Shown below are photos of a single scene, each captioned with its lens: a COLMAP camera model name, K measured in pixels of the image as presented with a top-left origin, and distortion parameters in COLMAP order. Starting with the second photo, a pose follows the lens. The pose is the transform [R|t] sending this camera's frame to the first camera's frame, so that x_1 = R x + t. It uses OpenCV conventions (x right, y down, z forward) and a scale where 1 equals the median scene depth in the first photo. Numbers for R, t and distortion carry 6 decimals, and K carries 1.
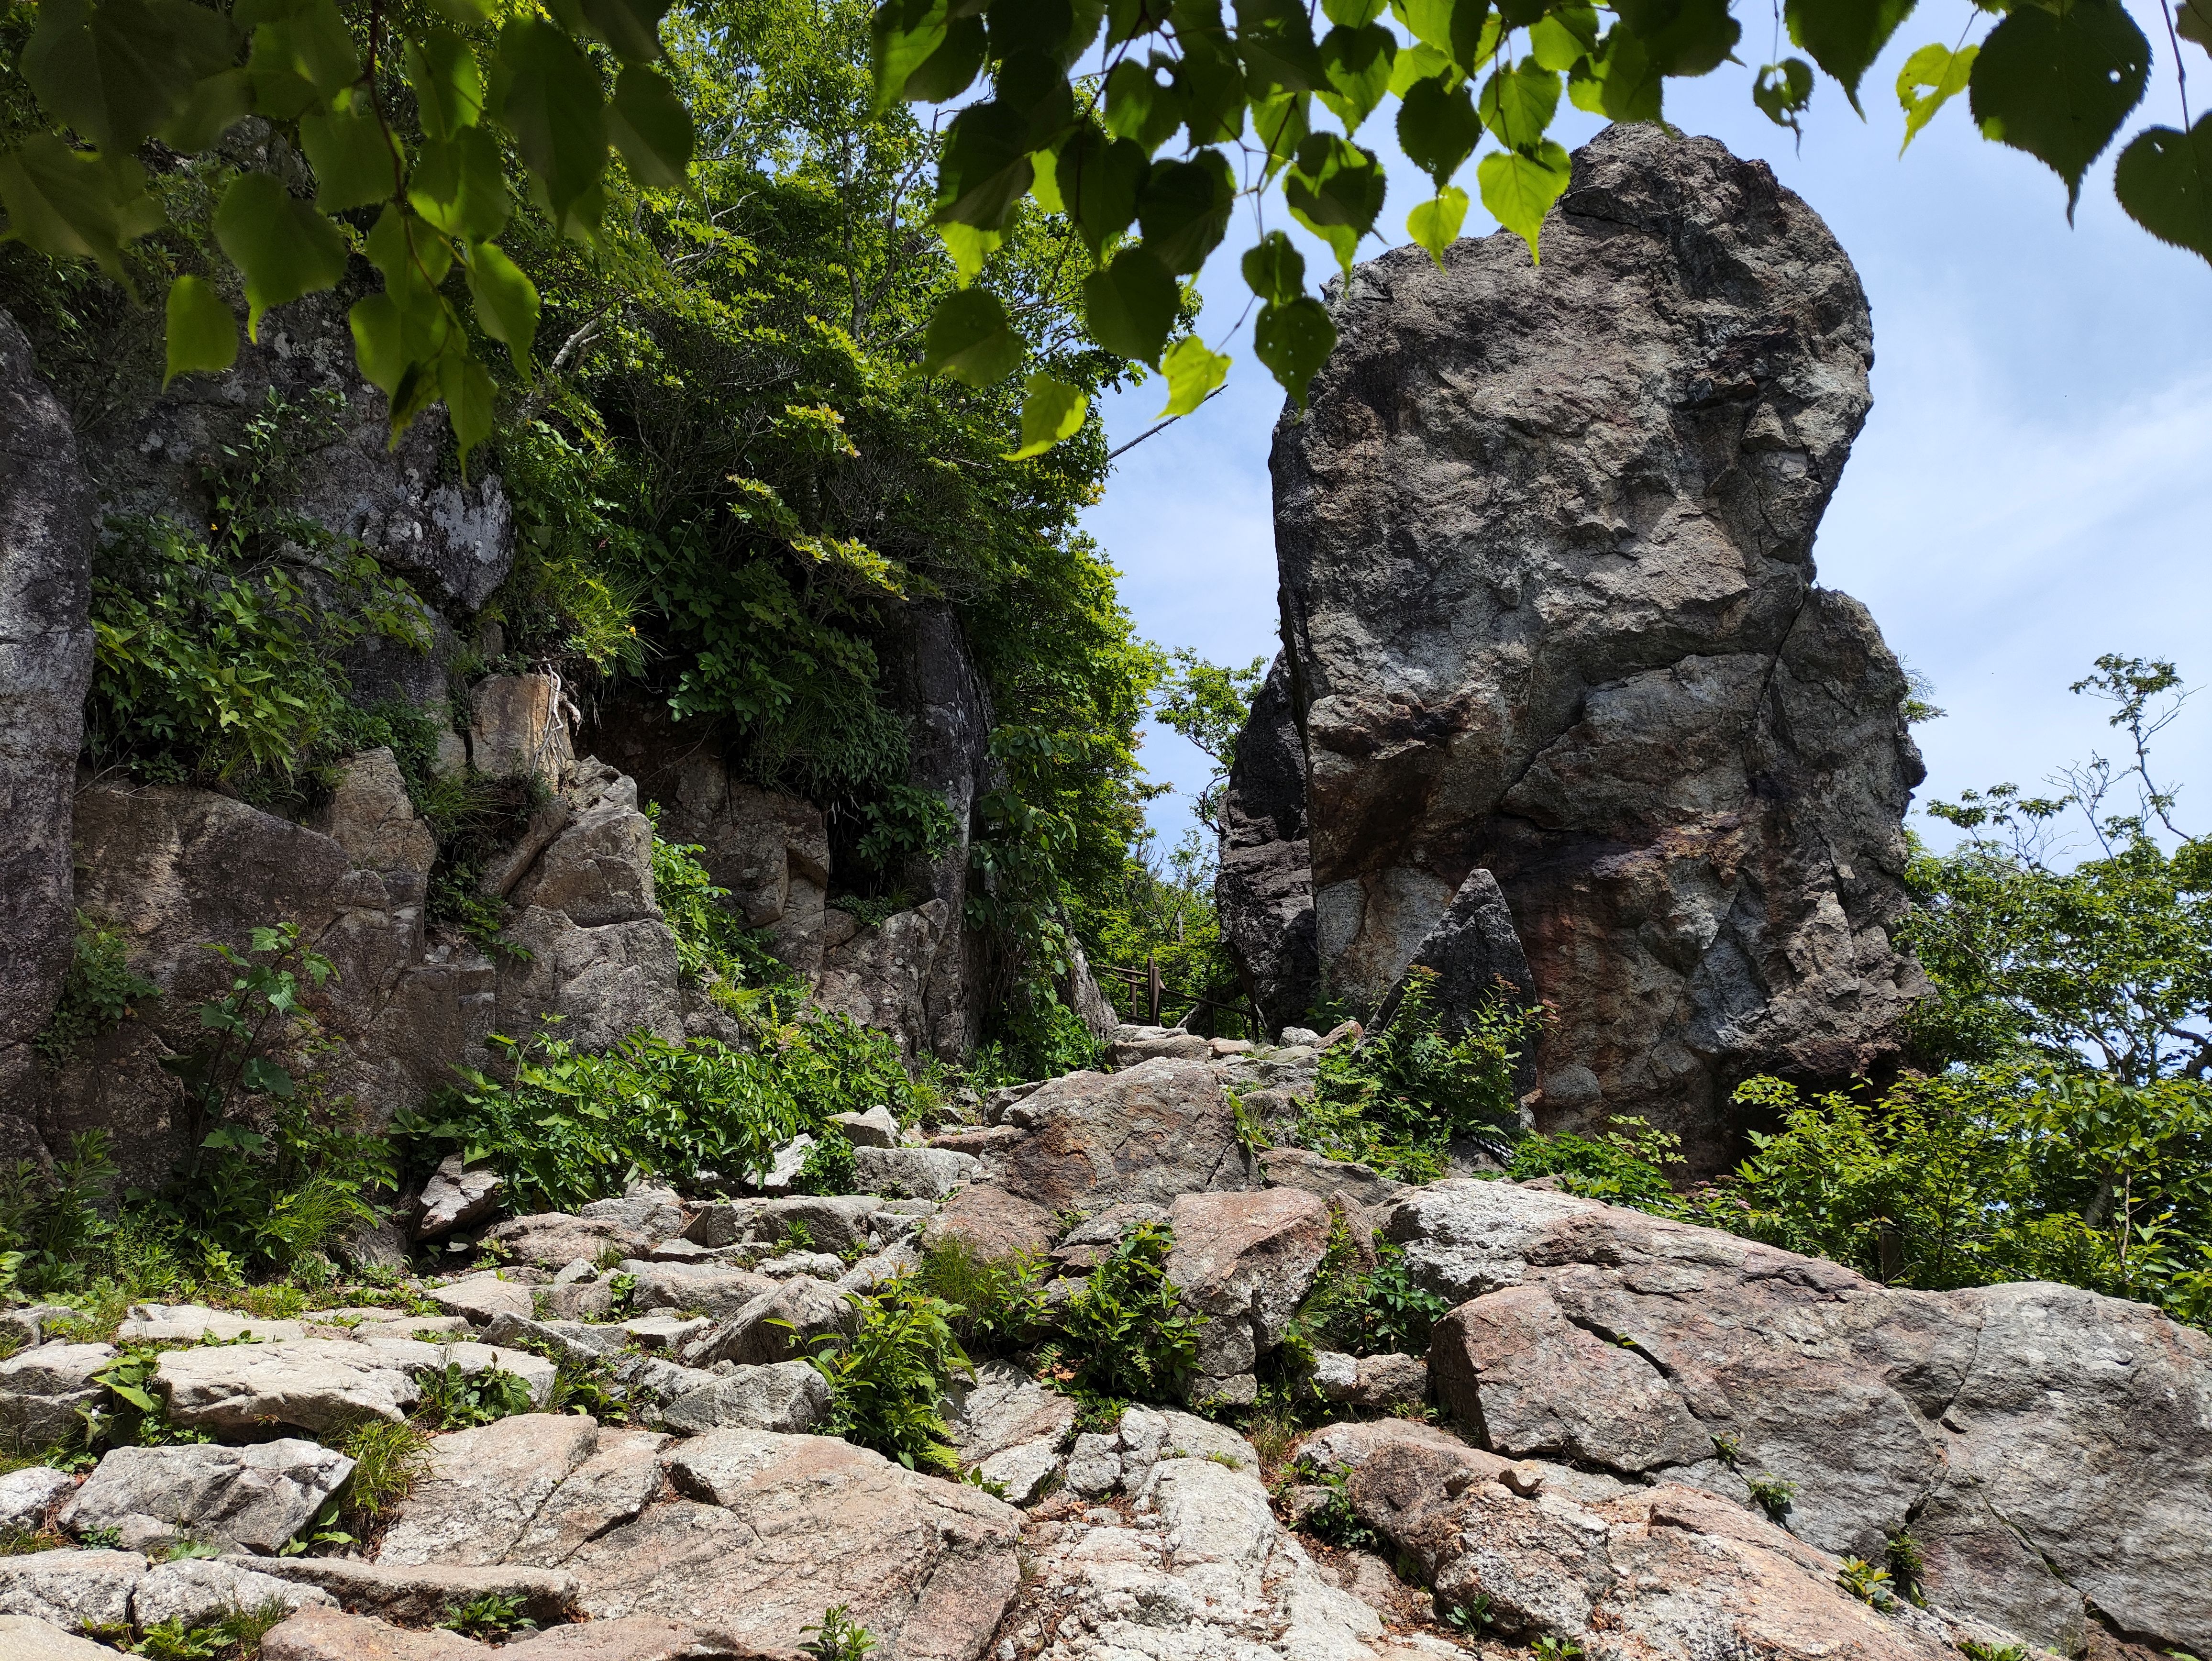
lens RADIAL K [[1547.4, 0, 1104.9], [0, 1547.4, 828.1], [0, 0, 1]] dist [0.005844, 0.001677]
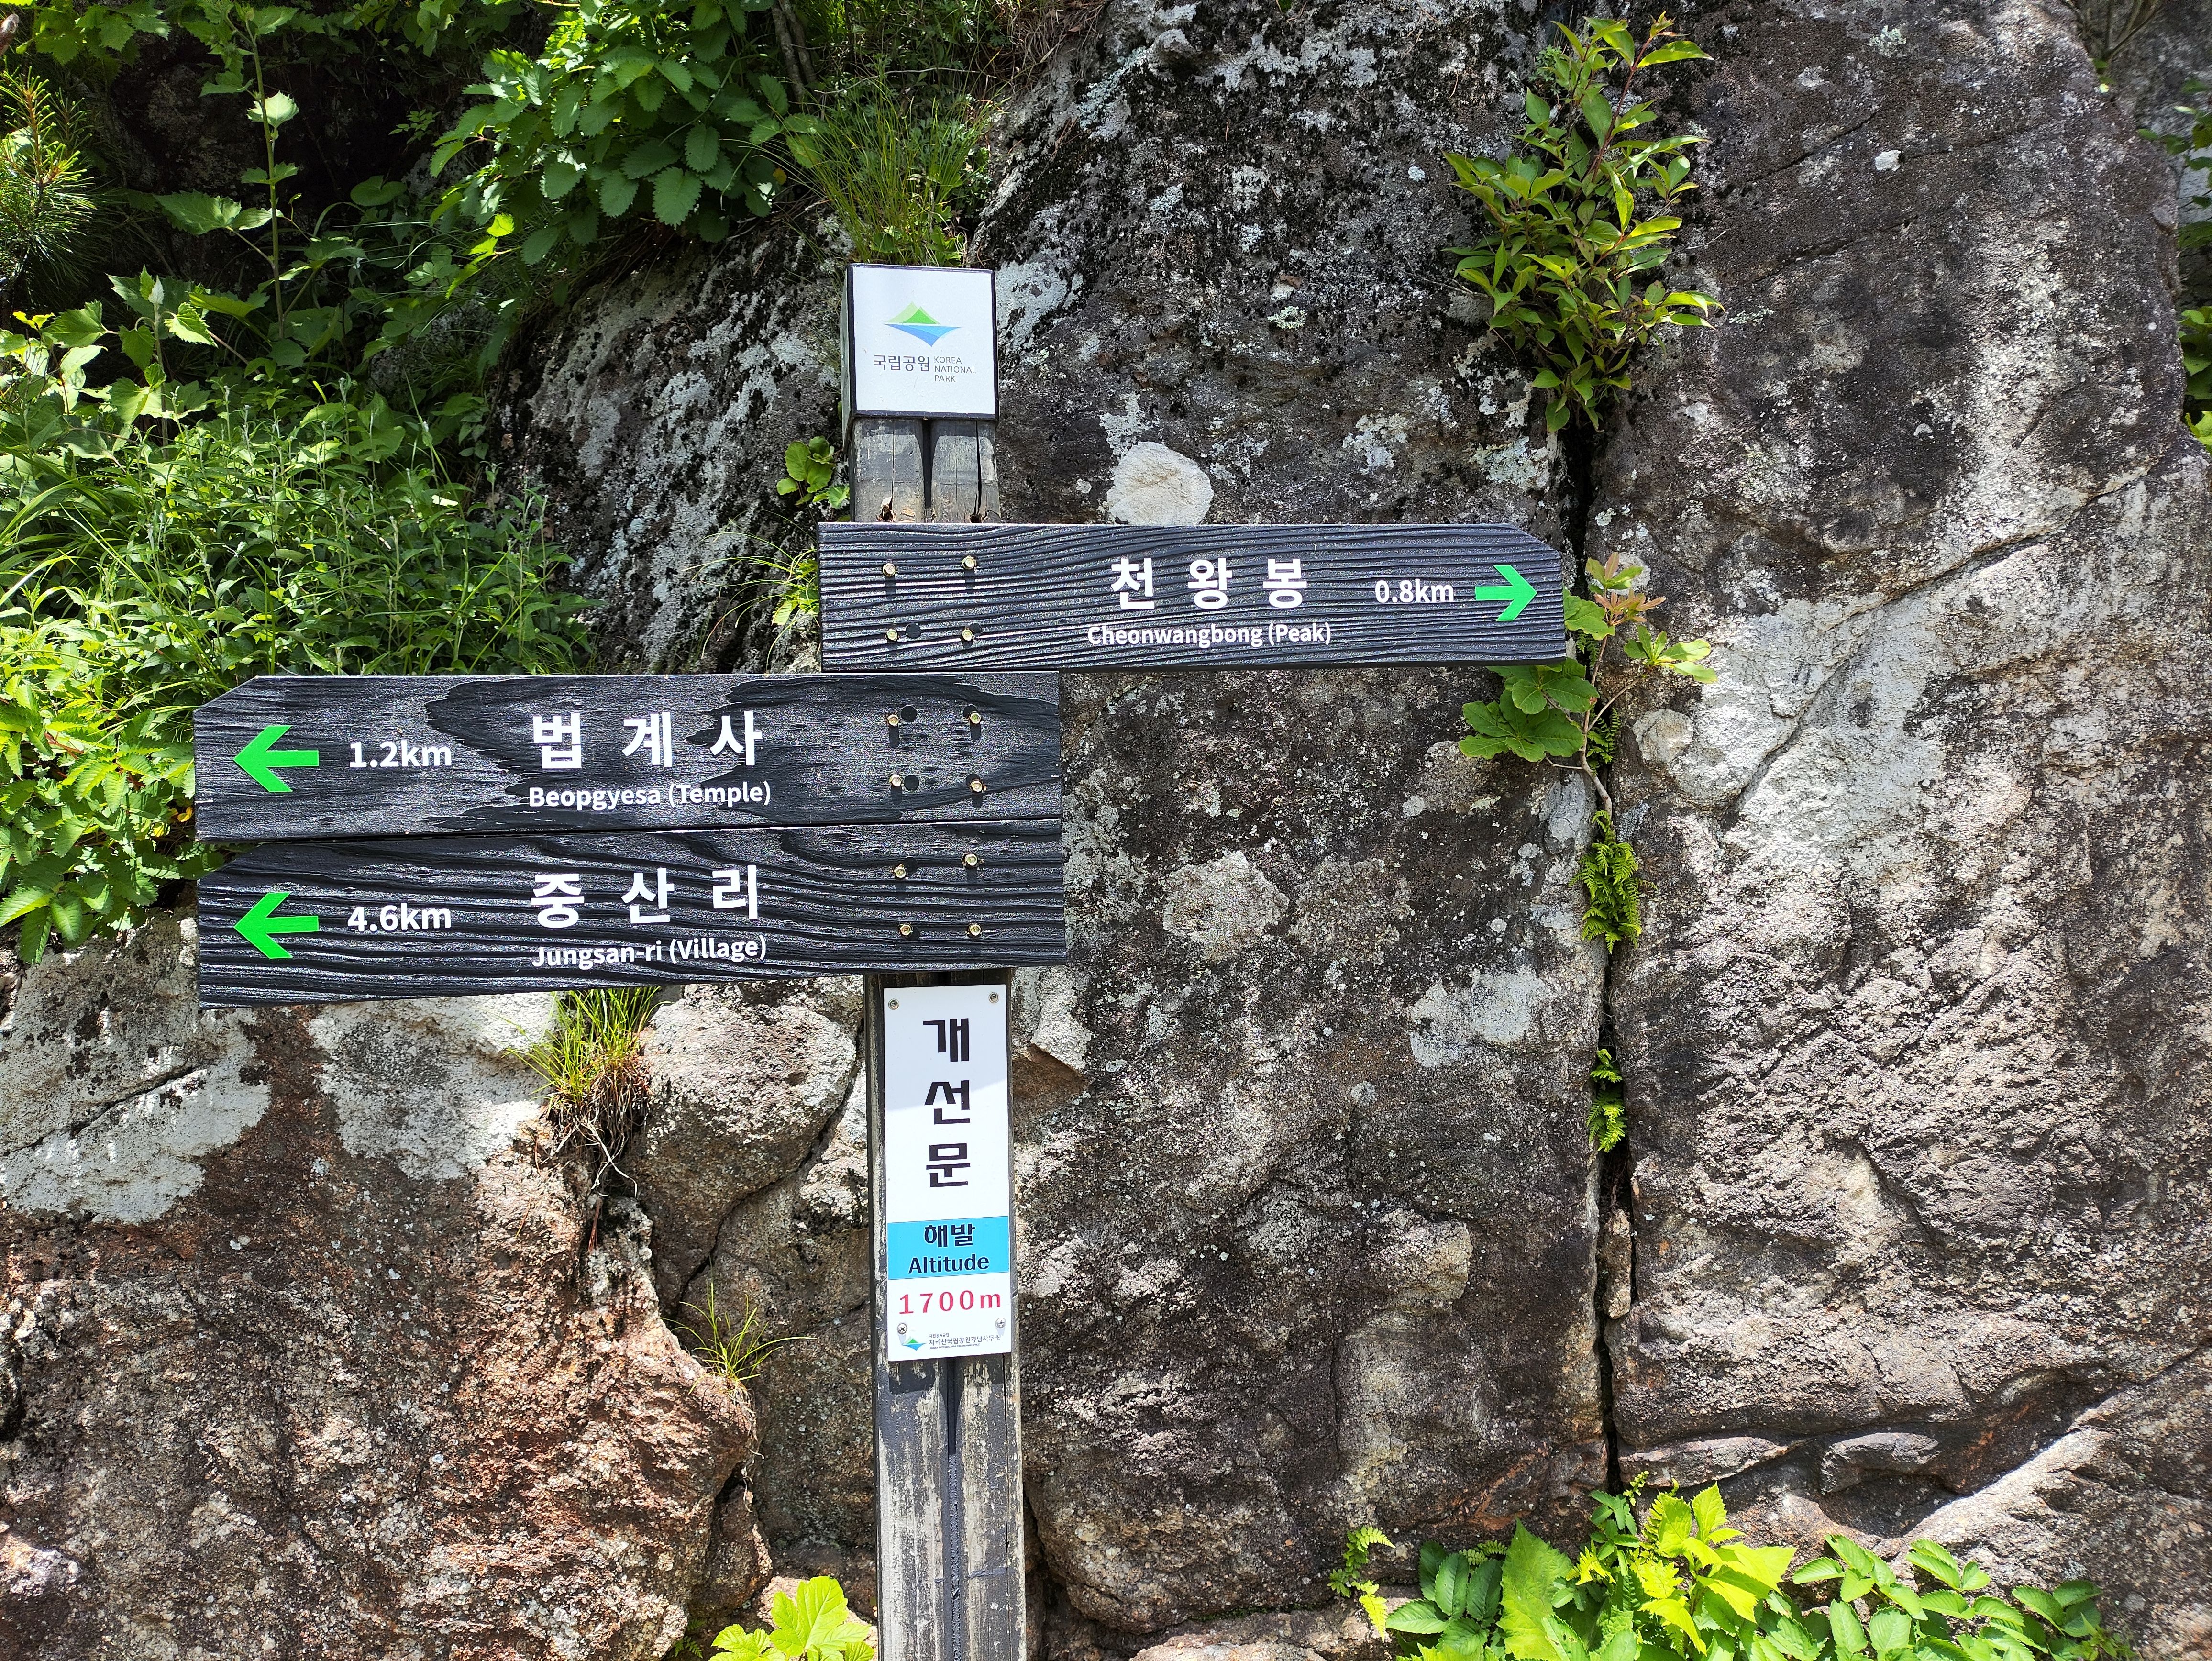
lens RADIAL K [[1547.4, 0, 1103.6], [0, 1547.4, 827.8], [0, 0, 1]] dist [0.005844, 0.001677]
pose [[0.304775, -0.024656, -0.952105, -0.331877], [0.219959, 0.974463, 0.045175, -0.116857], [0.926677, -0.223192, 0.302415, 0.562067]]
